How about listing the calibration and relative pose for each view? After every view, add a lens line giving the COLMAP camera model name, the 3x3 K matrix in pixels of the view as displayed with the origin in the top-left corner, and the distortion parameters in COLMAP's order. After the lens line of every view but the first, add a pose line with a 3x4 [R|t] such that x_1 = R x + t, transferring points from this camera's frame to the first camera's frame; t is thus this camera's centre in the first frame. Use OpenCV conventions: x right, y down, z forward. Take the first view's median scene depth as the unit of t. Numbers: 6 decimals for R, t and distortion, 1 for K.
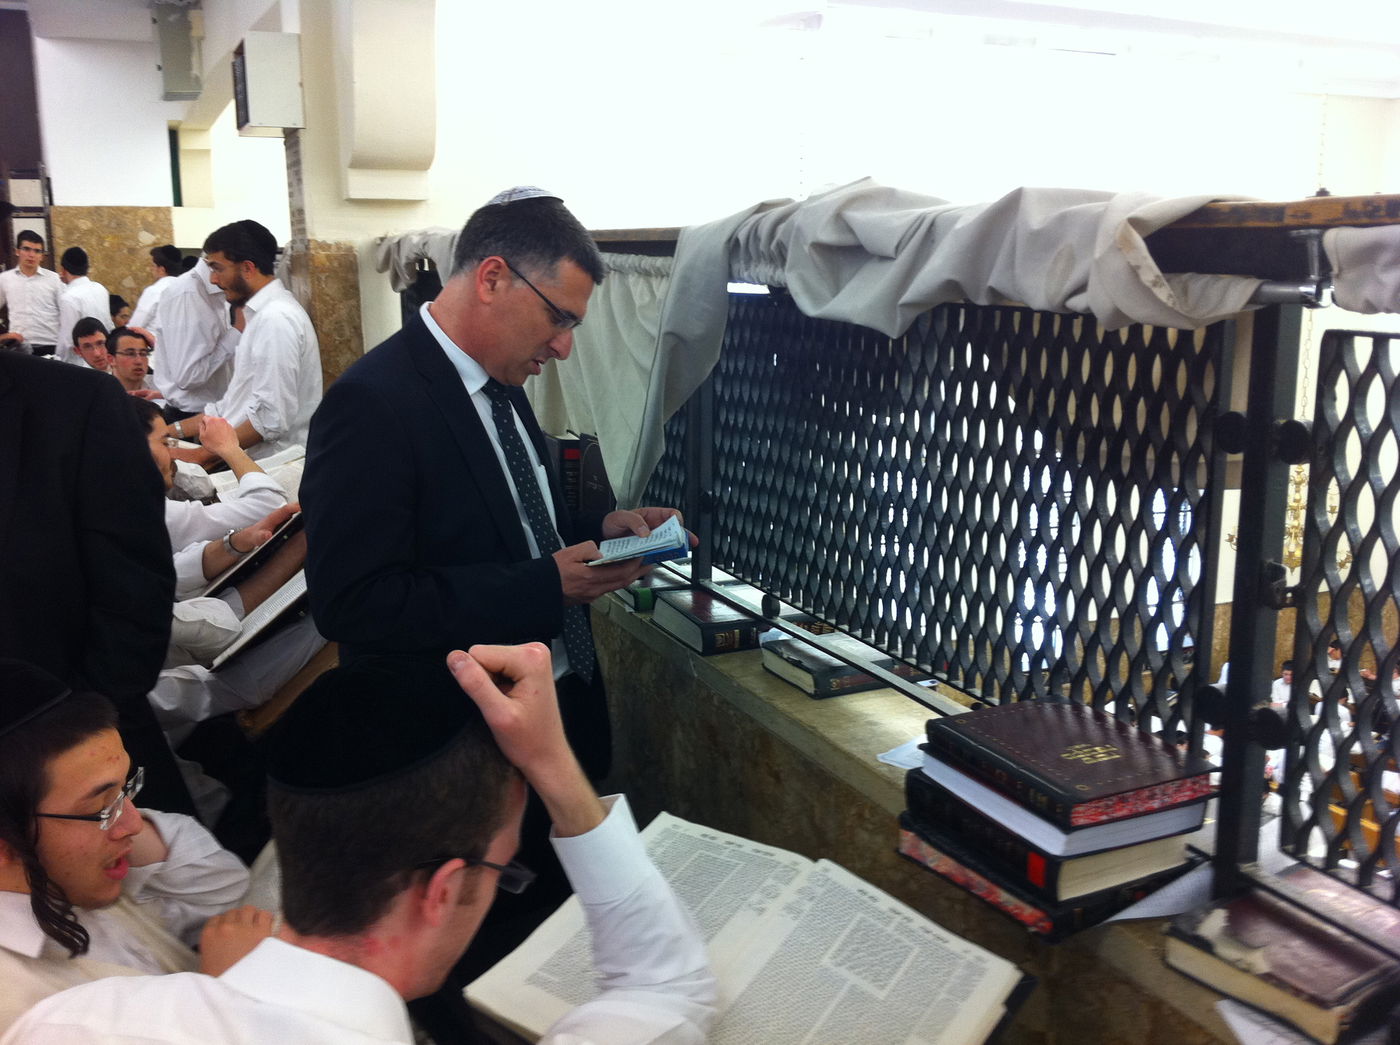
lens RADIAL K [[1302.1, 0, 701.5], [0, 1302.1, 497.4], [0, 0, 1]] dist [-0.007700, -0.247370]
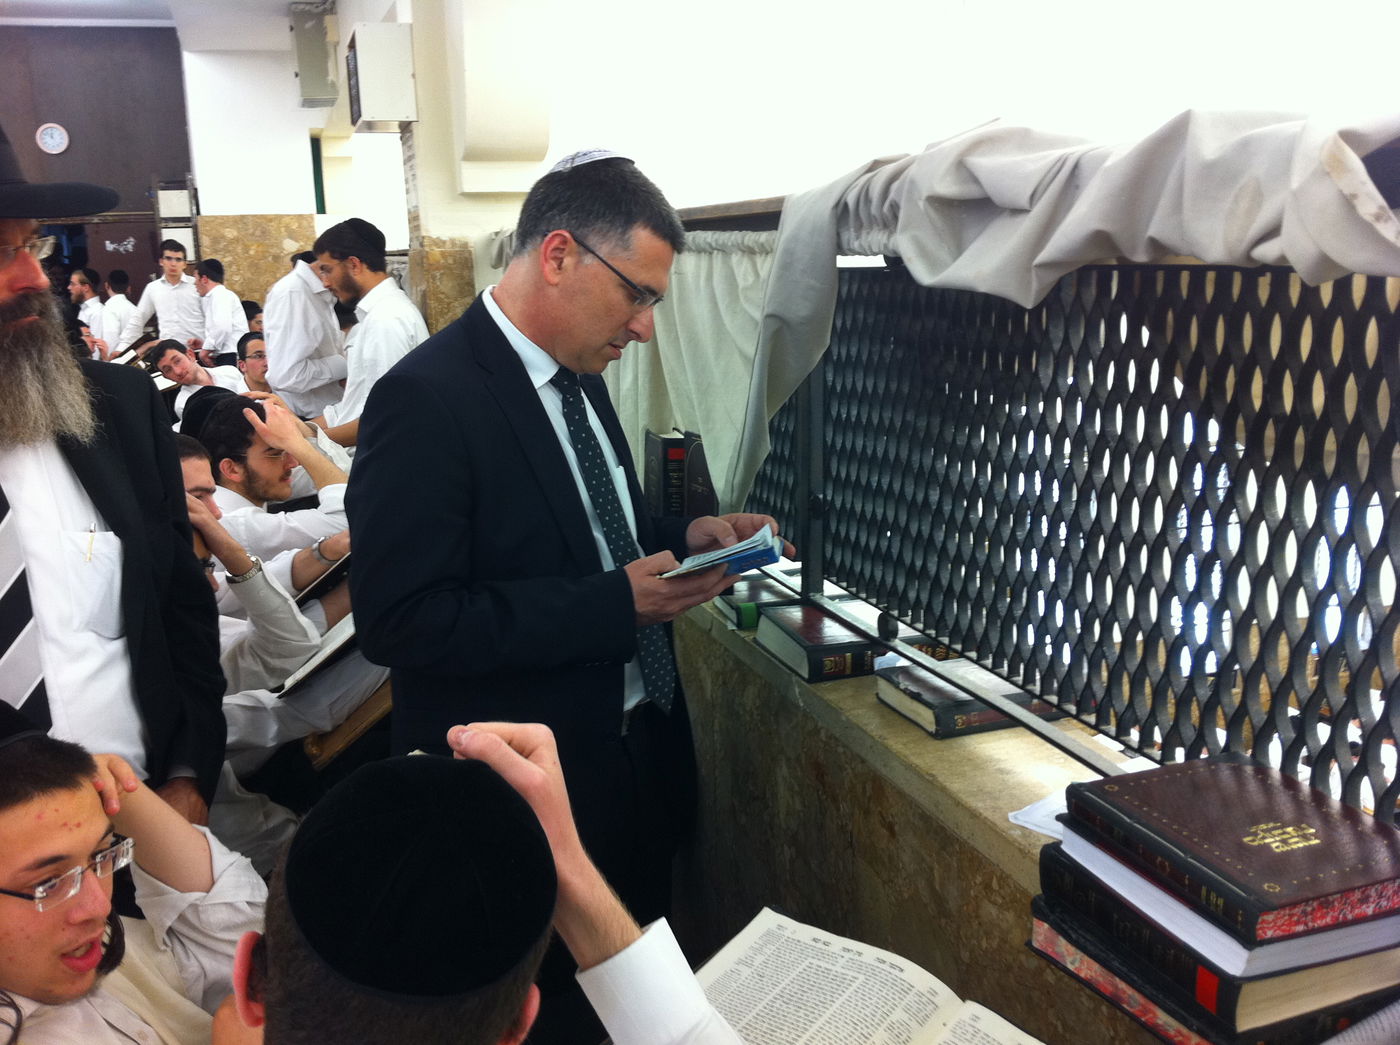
lens RADIAL K [[1188.5, 0, 700.0], [0, 1188.5, 522.5], [0, 0, 1]] dist [0.005239, -0.160635]
pose [[0.989692, -0.003714, -0.143165, 0.045636], [0.007620, 0.999613, 0.026748, -0.008805], [0.143010, -0.027563, 0.989337, 0.209759]]
